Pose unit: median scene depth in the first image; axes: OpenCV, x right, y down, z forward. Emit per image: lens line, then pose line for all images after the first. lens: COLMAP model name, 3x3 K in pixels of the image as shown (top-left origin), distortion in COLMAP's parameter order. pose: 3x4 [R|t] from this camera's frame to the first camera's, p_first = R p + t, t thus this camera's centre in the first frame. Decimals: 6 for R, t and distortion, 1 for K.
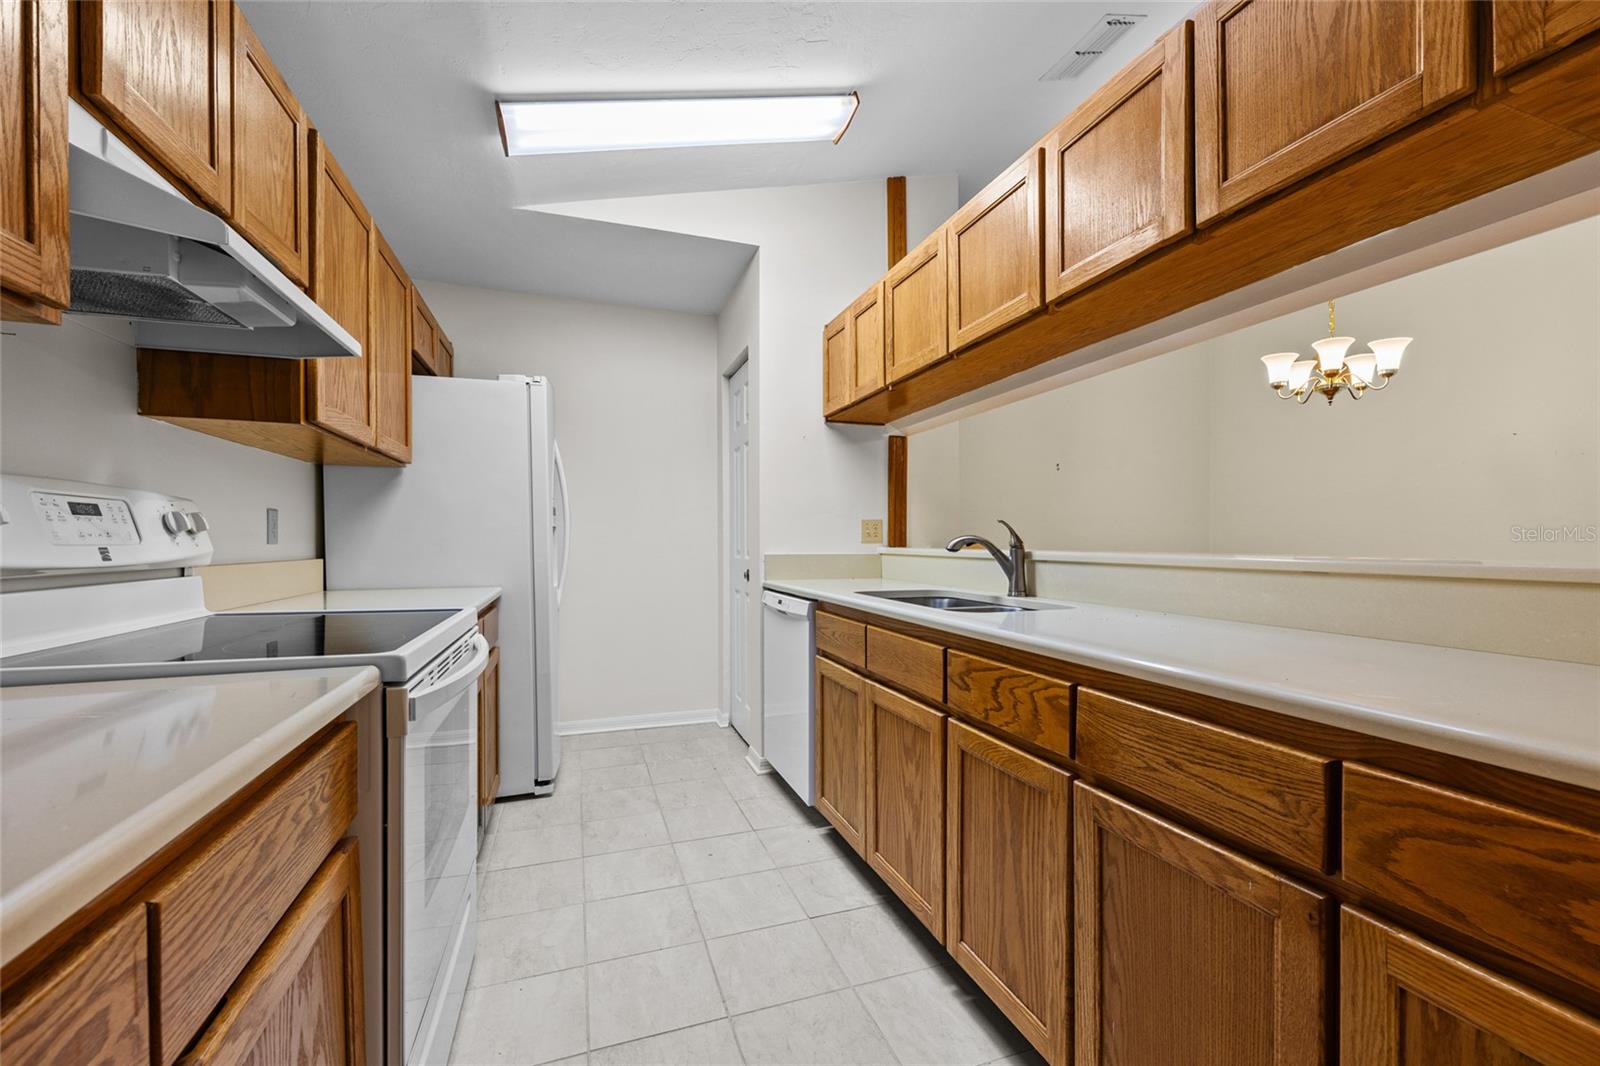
lens RADIAL K [[640.5, 0, 801.8], [0, 640.5, 539.5], [0, 0, 1]] dist [-0.001963, -0.000376]
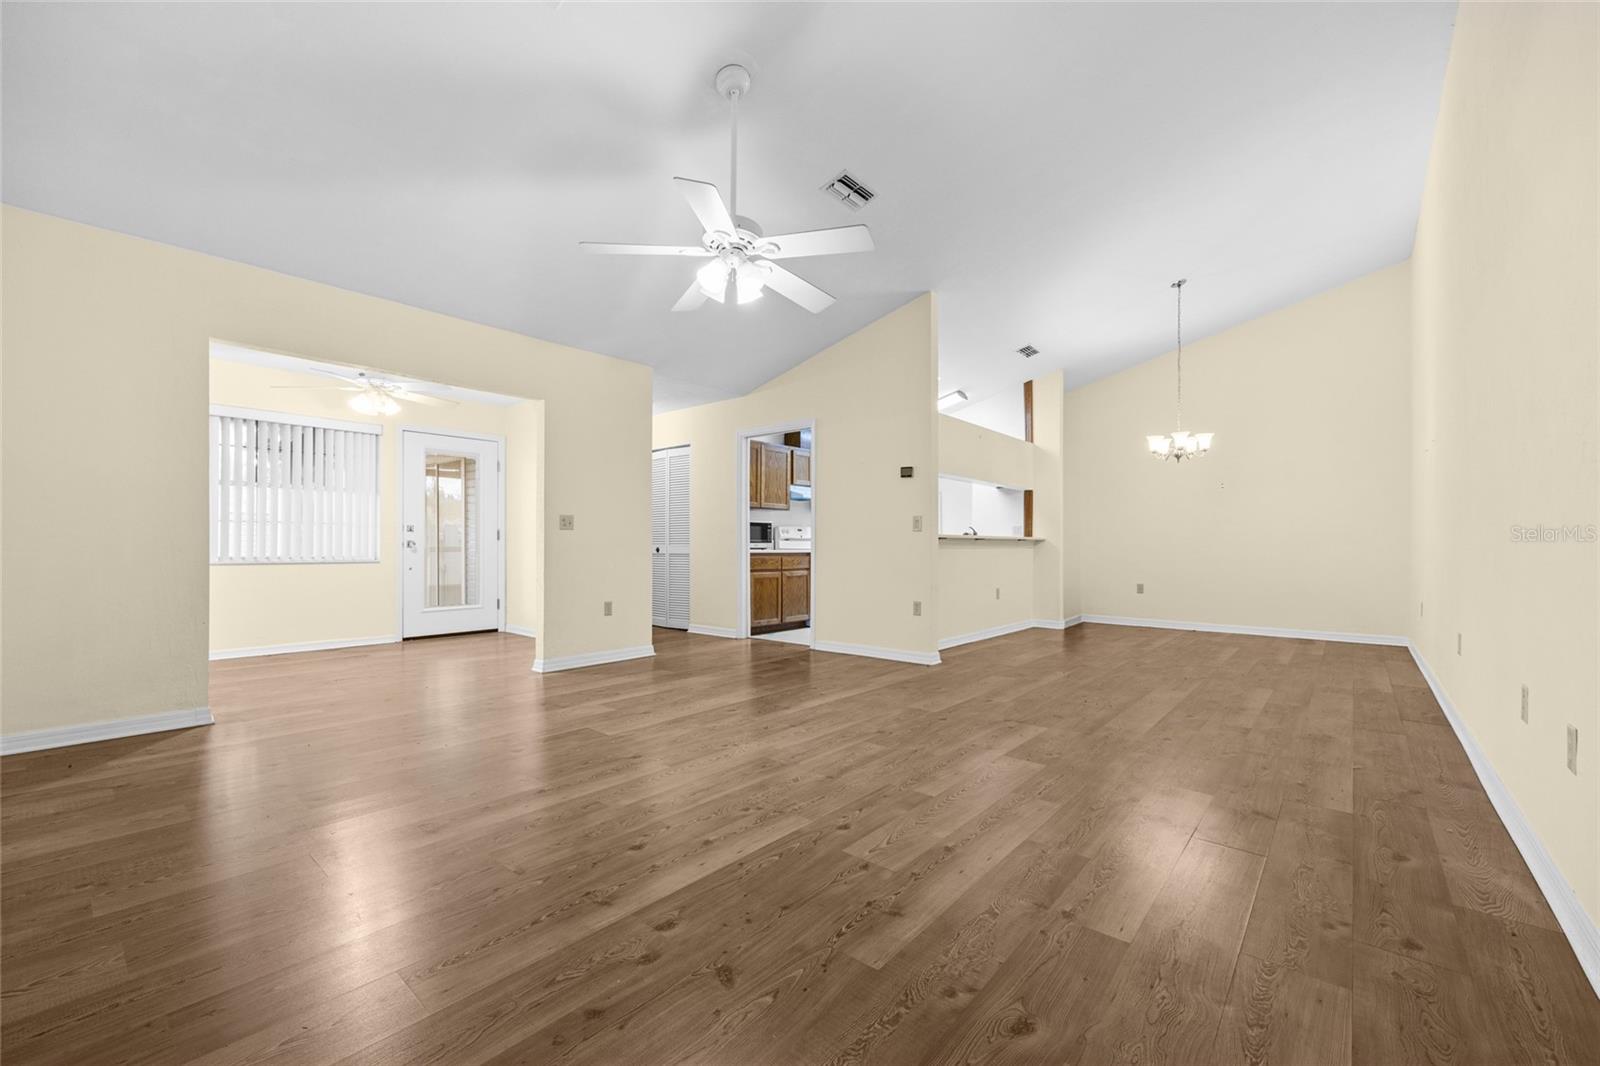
lens RADIAL K [[640.5, 0, 801.8], [0, 640.5, 539.5], [0, 0, 1]] dist [-0.001963, -0.000376]
pose [[0.496464, -0.006092, -0.868036, 1.969969], [-0.000514, 0.999973, -0.007312, 0.040173], [0.868057, 0.004076, 0.496448, -0.991005]]
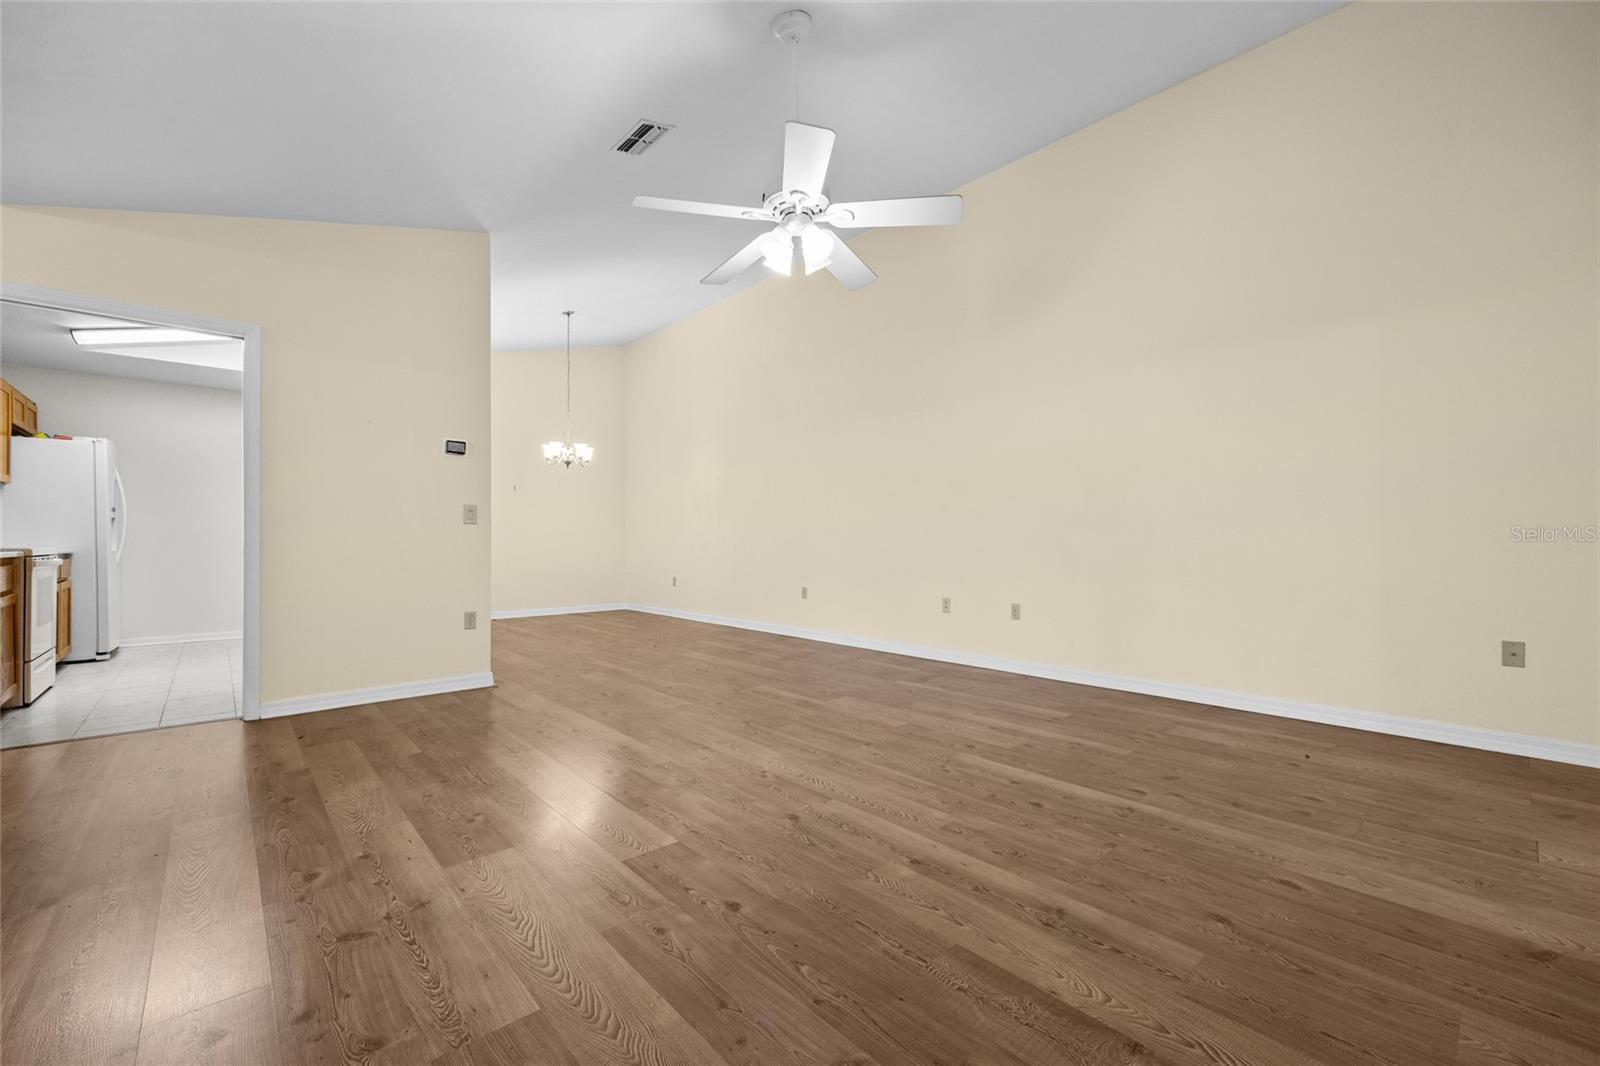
lens RADIAL K [[649.5, 0, 796.6], [0, 649.5, 535.3], [0, 0, 1]] dist [-0.000234, -0.000579]
pose [[0.926217, 0.005544, 0.376949, 0.712457], [-0.002336, 0.999957, -0.008968, 0.041399], [-0.376983, 0.007425, 0.926190, -1.432229]]
